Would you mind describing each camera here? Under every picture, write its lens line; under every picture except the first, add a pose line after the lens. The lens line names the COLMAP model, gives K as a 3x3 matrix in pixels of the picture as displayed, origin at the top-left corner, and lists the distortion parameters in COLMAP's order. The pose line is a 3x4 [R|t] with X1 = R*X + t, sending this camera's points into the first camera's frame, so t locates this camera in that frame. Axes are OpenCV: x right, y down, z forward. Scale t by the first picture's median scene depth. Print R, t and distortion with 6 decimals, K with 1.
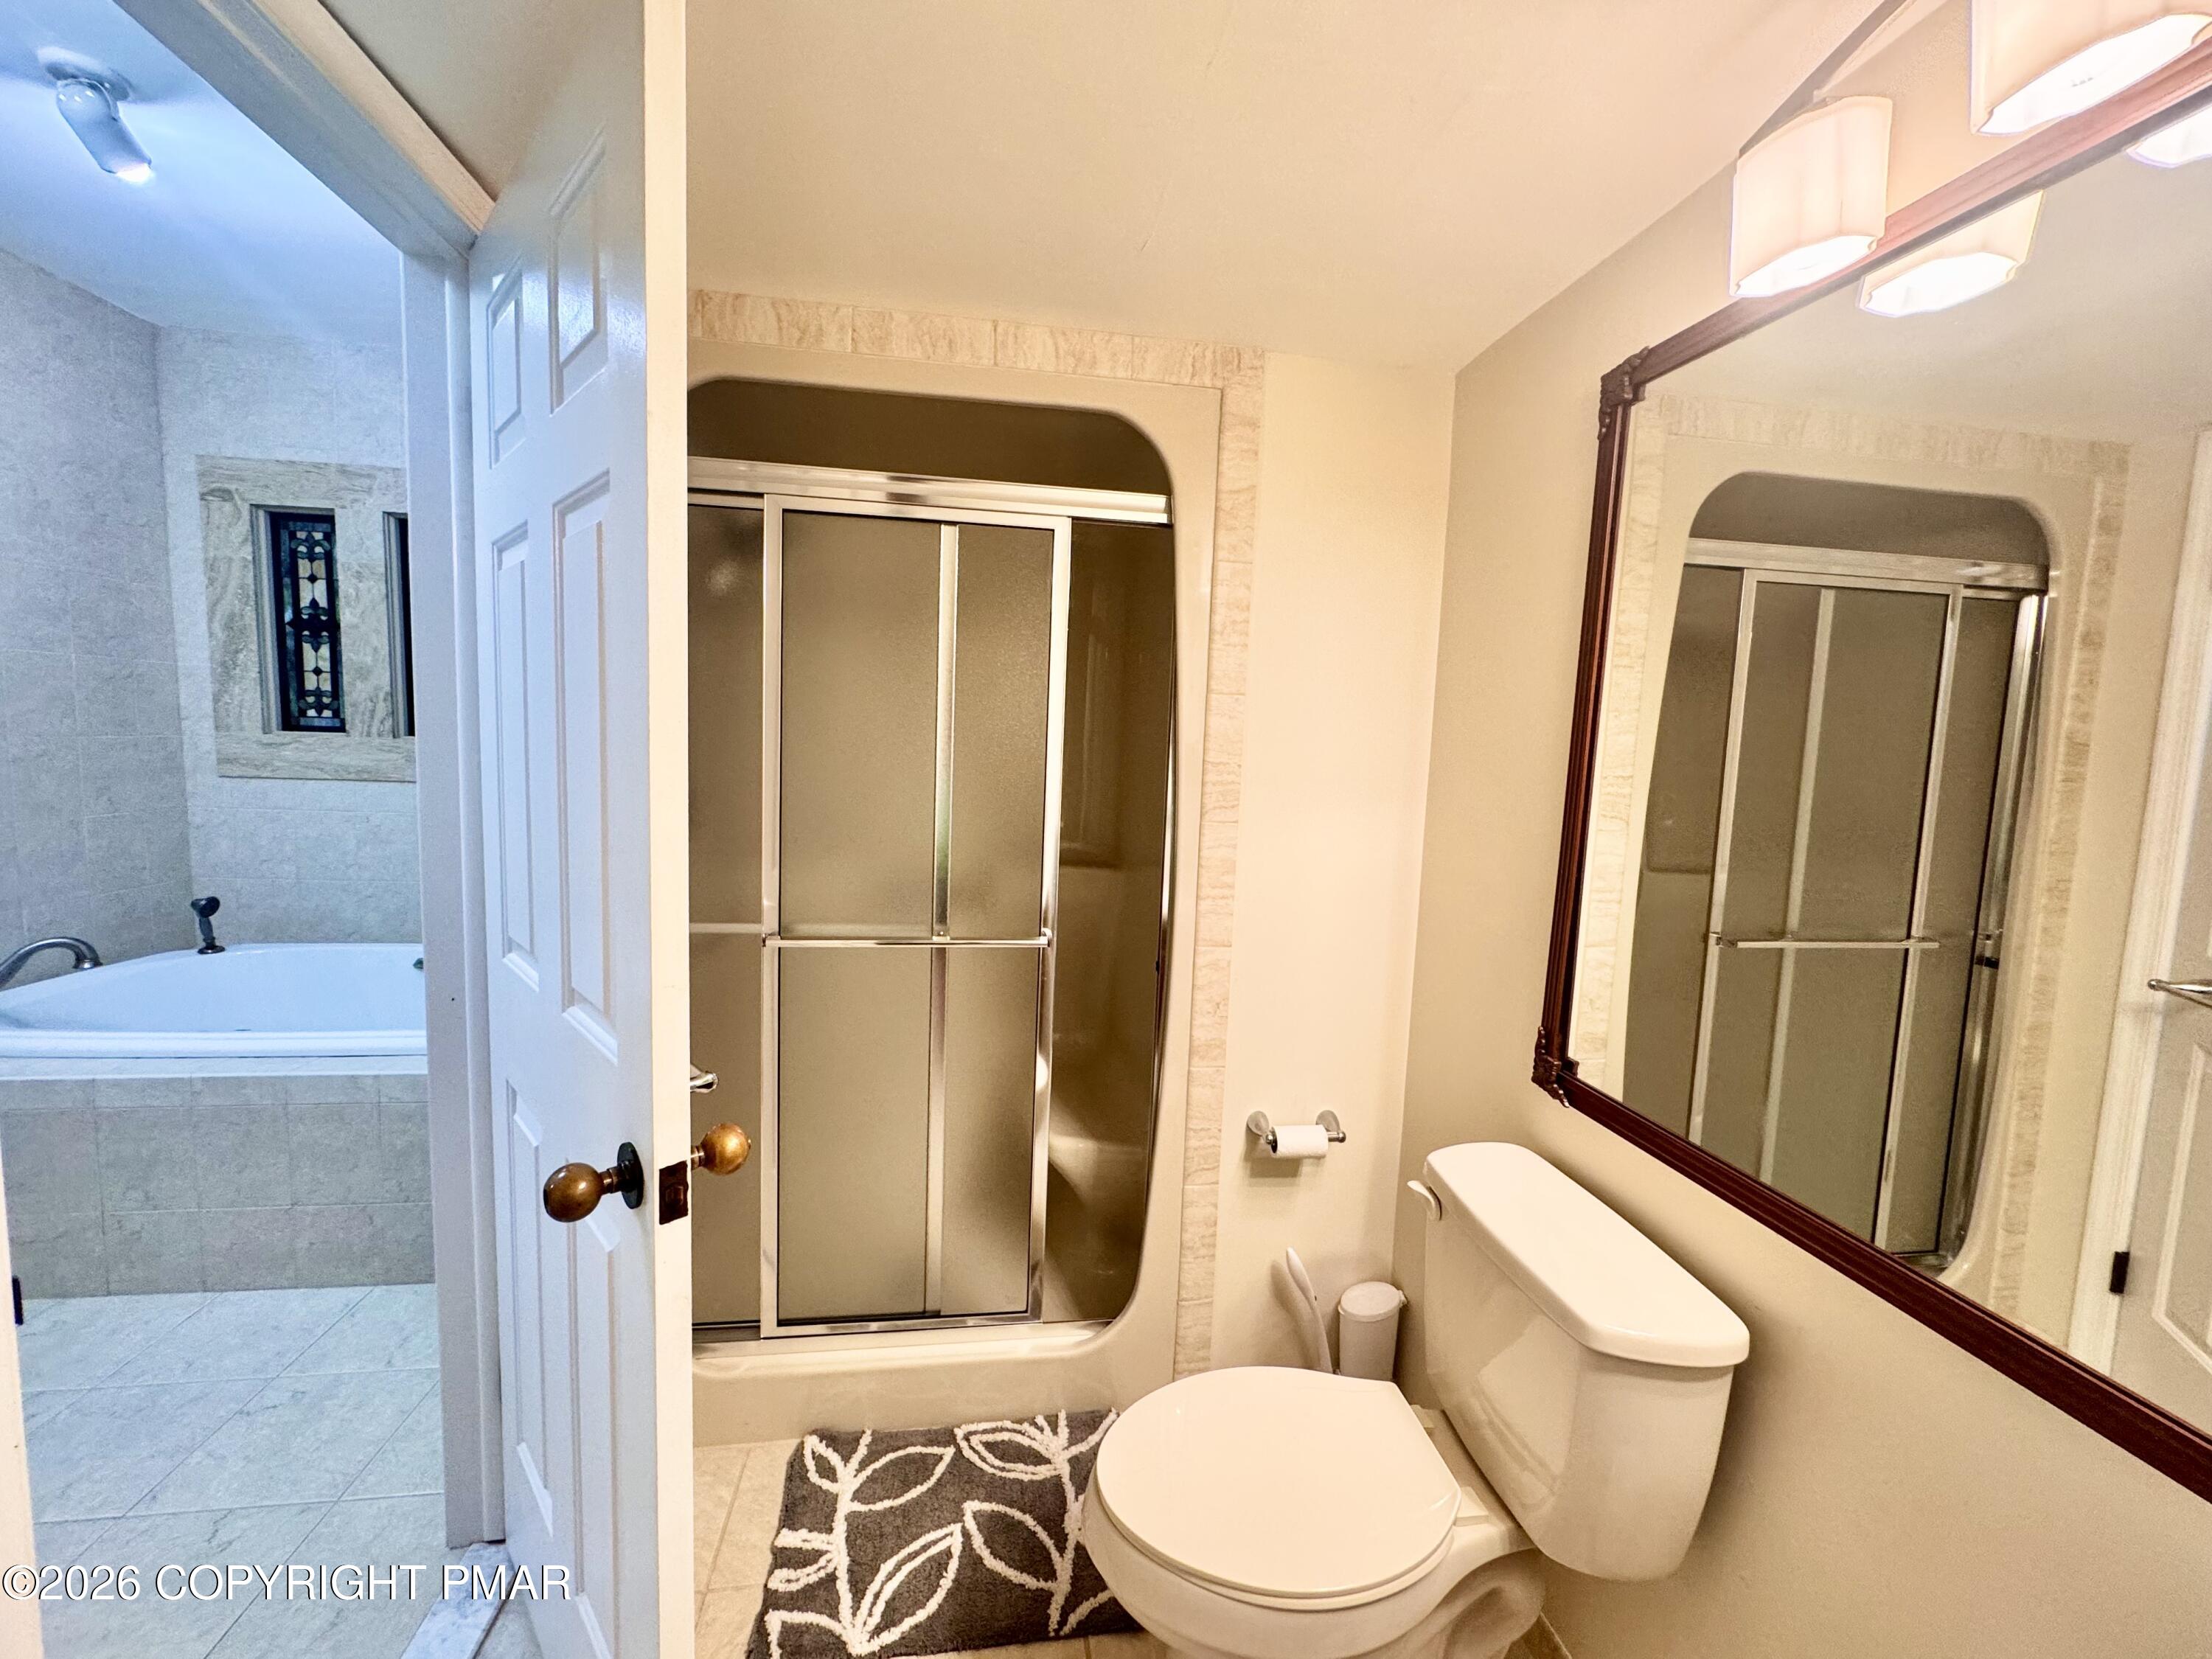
lens RADIAL K [[886.9, 0, 1100.2], [0, 886.9, 829.0], [0, 0, 1]] dist [-0.008804, 0.001682]
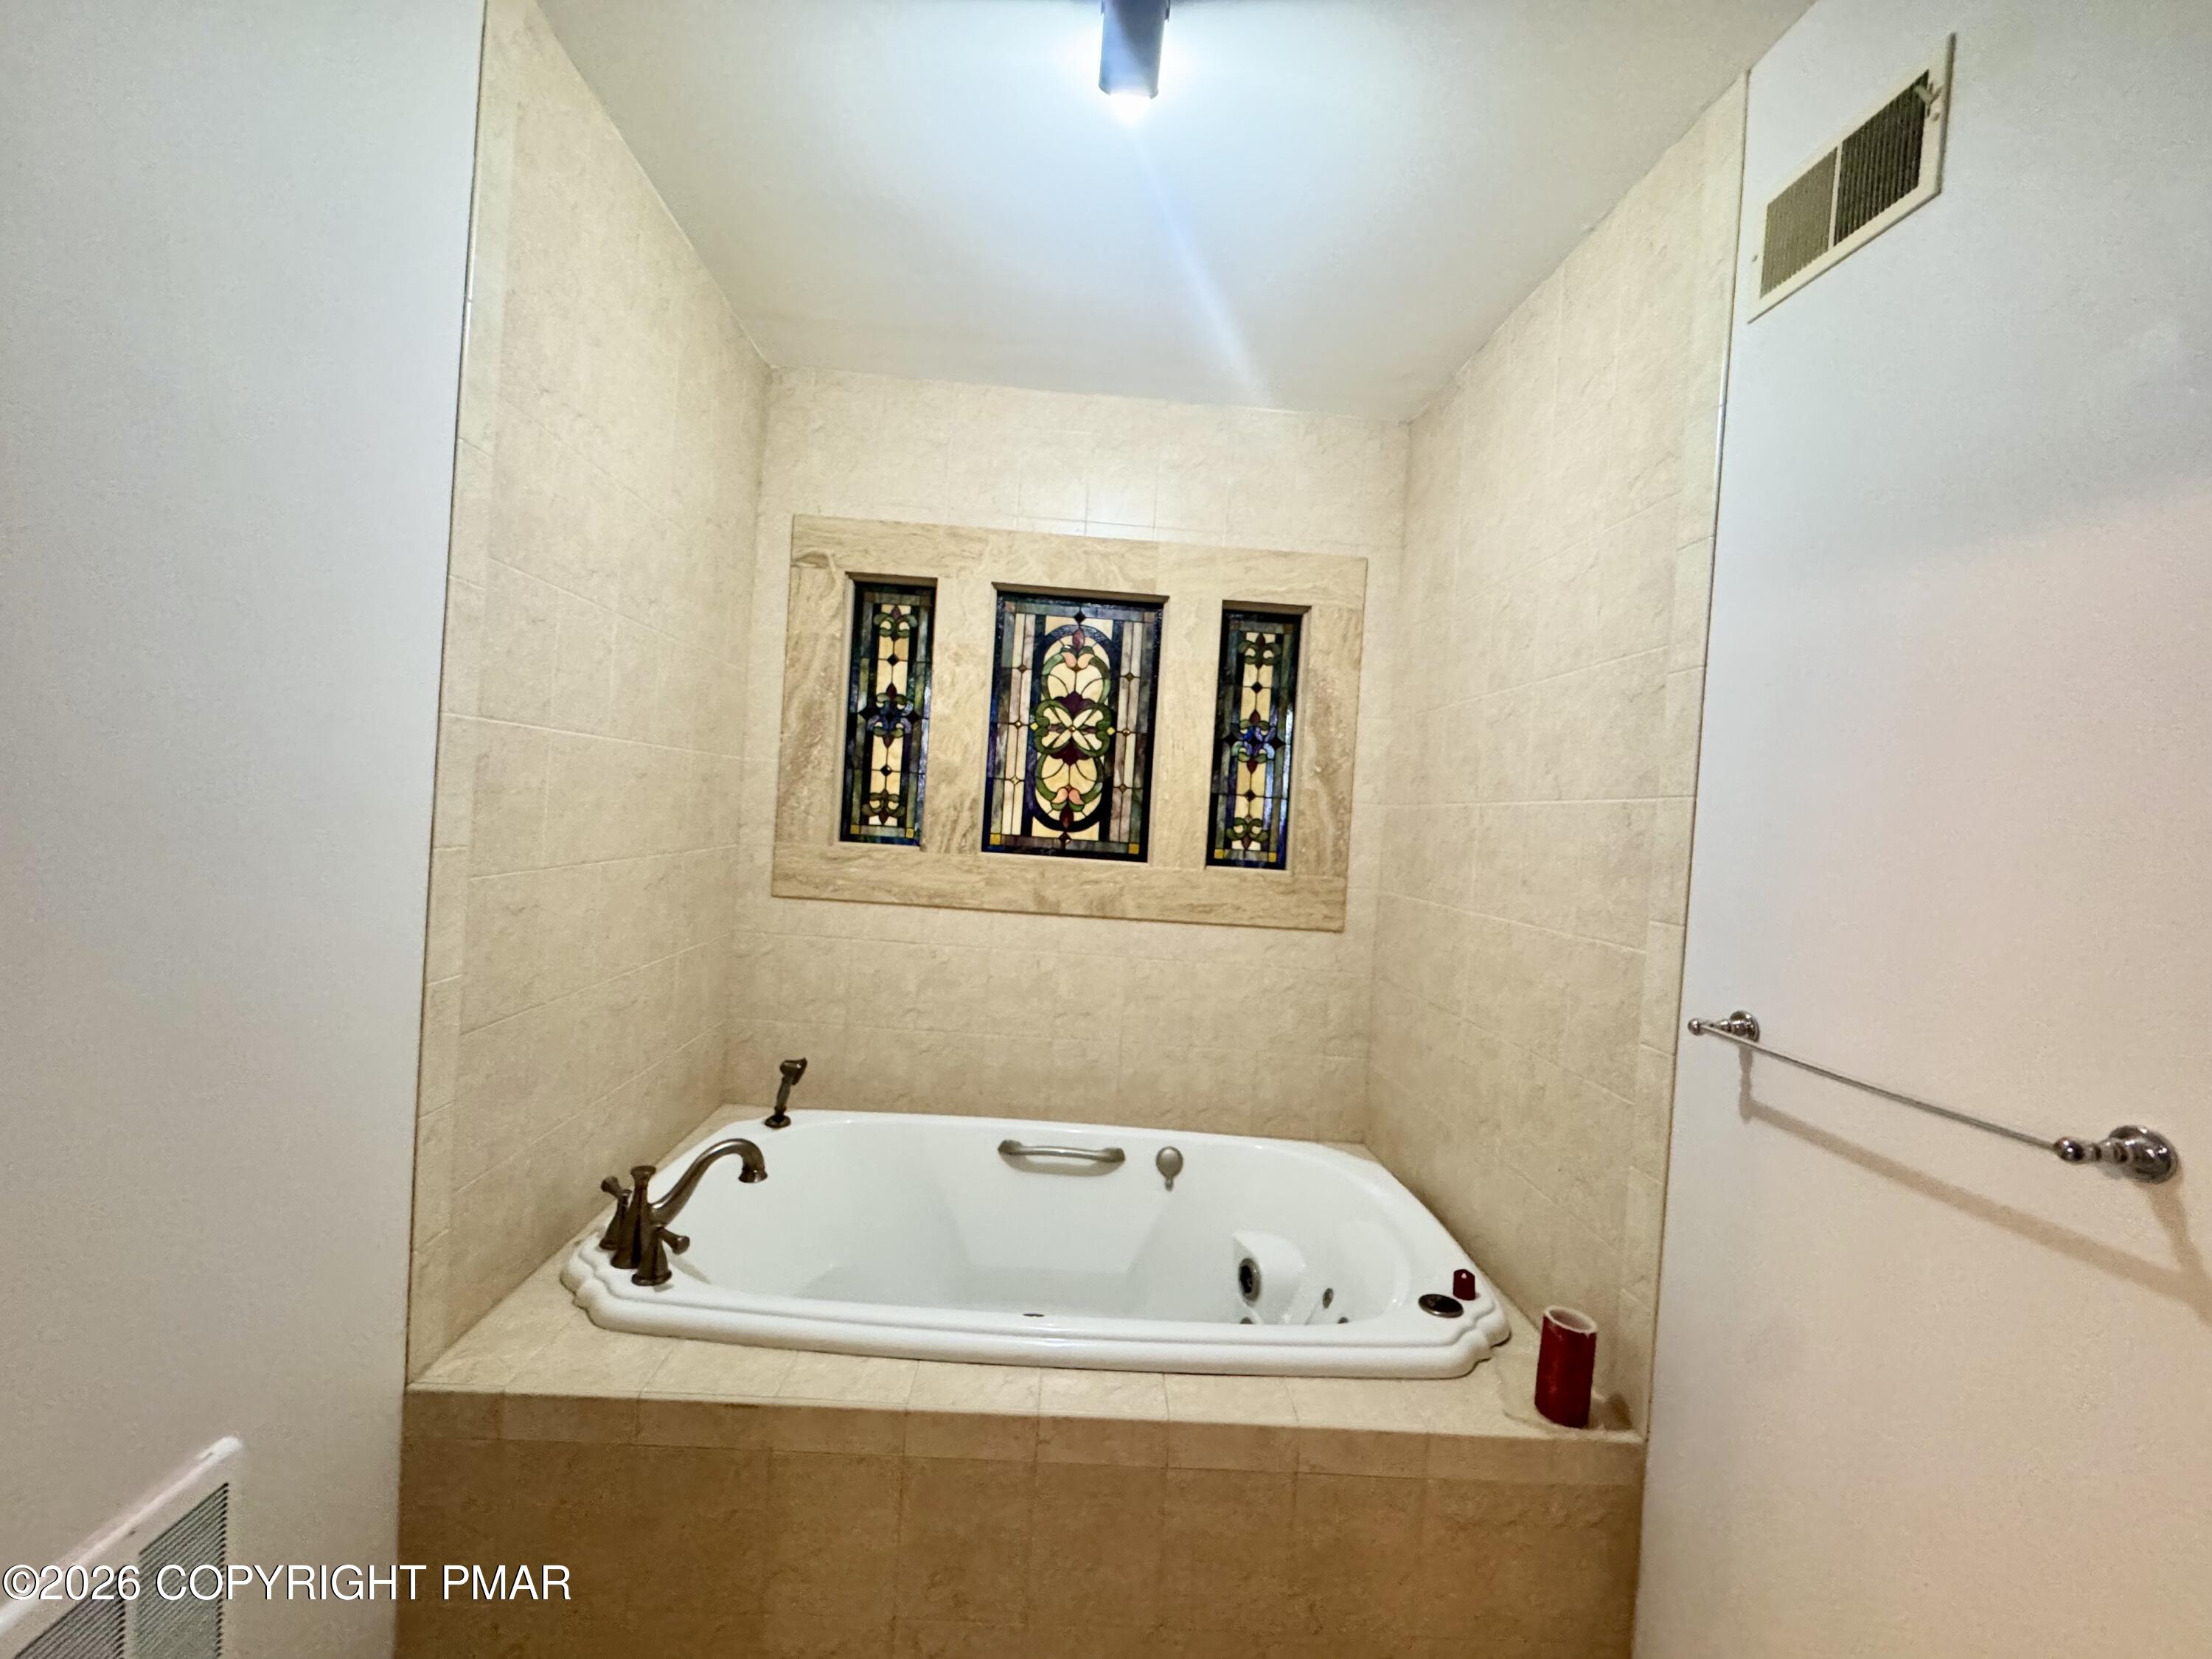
lens RADIAL K [[886.9, 0, 1098.0], [0, 886.9, 824.9], [0, 0, 1]] dist [-0.008804, 0.001682]
pose [[0.994719, 0.032556, -0.097330, -0.618329], [-0.040851, 0.995587, -0.084480, -0.067804], [0.094151, 0.088010, 0.991660, 0.206853]]
